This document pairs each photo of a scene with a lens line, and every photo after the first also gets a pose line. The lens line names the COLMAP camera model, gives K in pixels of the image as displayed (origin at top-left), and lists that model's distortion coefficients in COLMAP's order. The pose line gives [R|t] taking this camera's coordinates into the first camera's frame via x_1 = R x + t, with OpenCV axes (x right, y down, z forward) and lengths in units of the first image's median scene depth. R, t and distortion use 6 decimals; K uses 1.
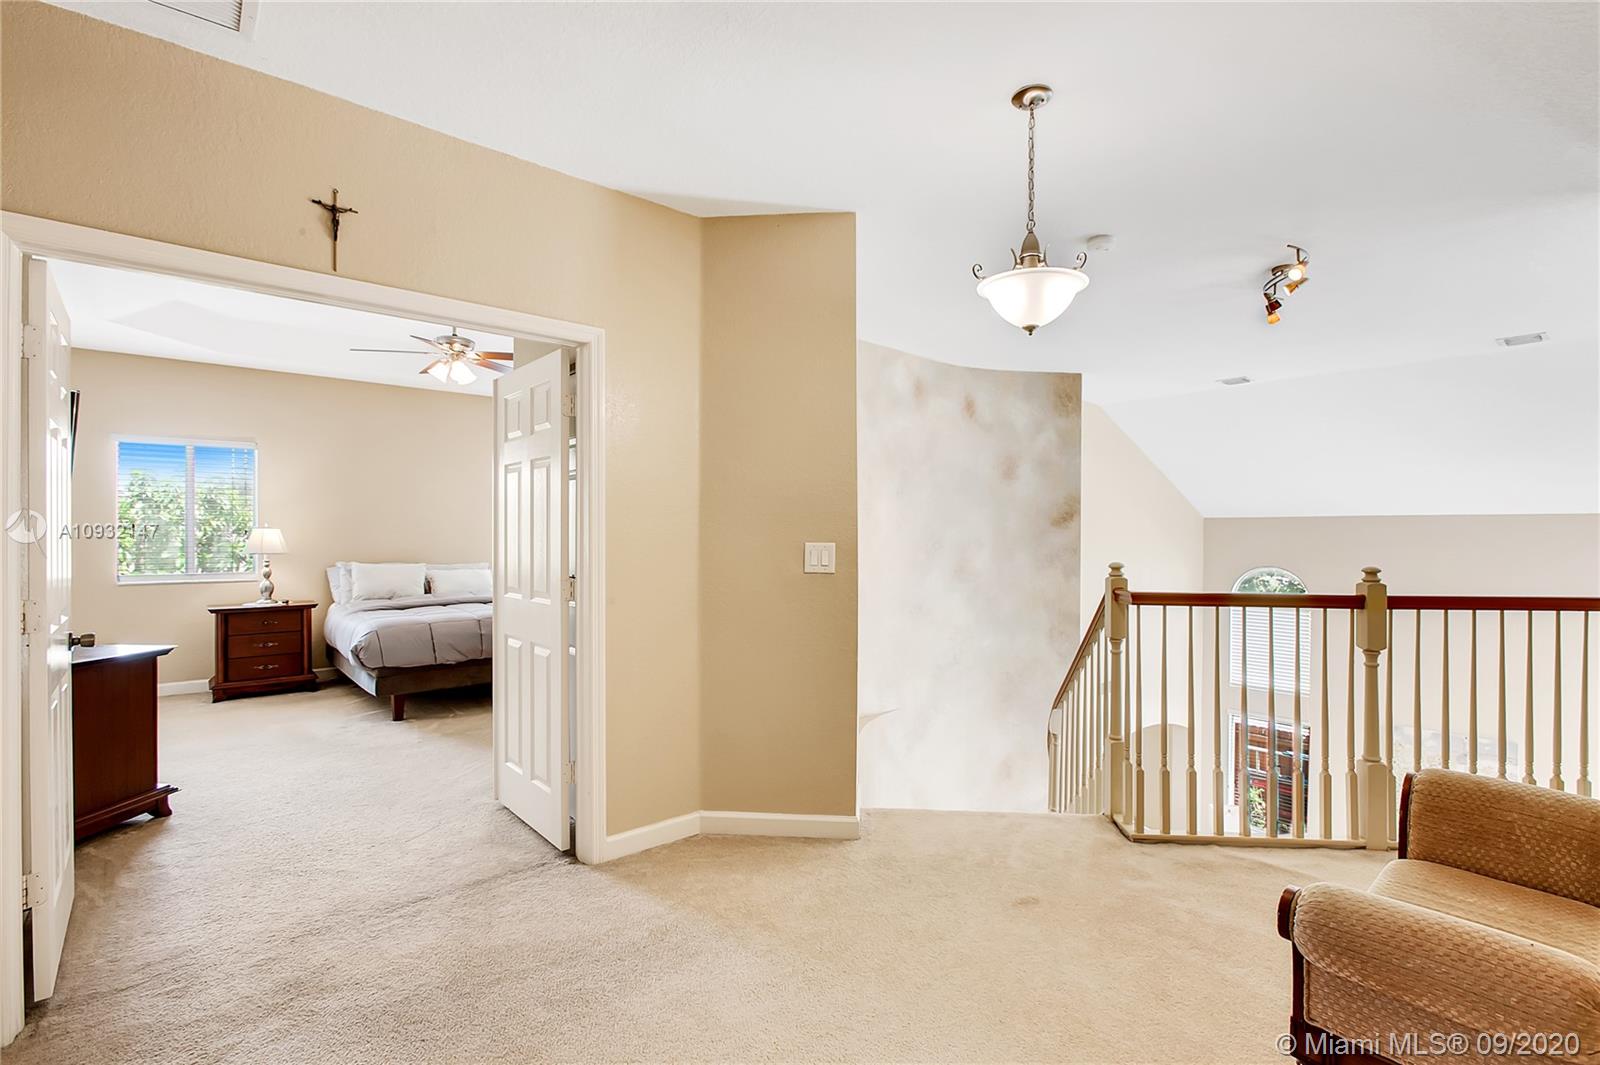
lens RADIAL K [[729.3, 0, 798.2], [0, 729.3, 535.1], [0, 0, 1]] dist [0.002473, 0.000439]
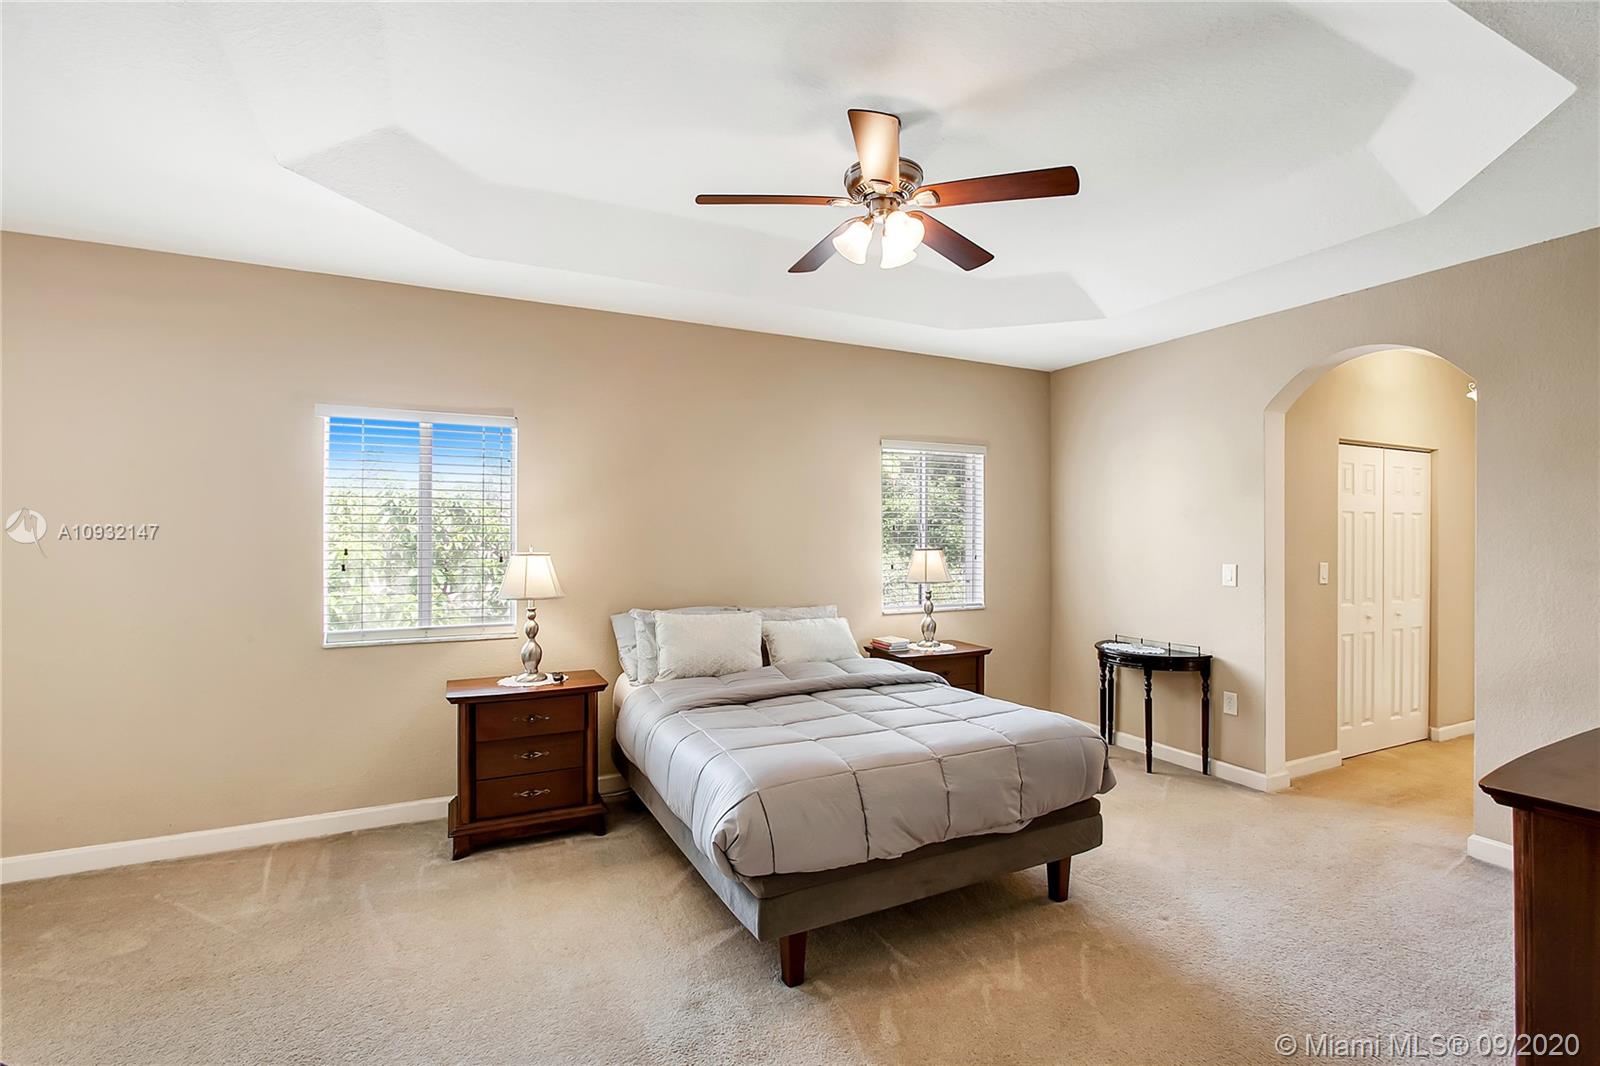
lens RADIAL K [[724.8, 0, 799.2], [0, 724.8, 534.0], [0, 0, 1]] dist [-0.016727, -0.000068]
pose [[0.970963, -0.001983, -0.239220, -0.379180], [0.000122, 0.999970, -0.007793, -0.021989], [0.239228, 0.007537, 0.970934, 0.485198]]
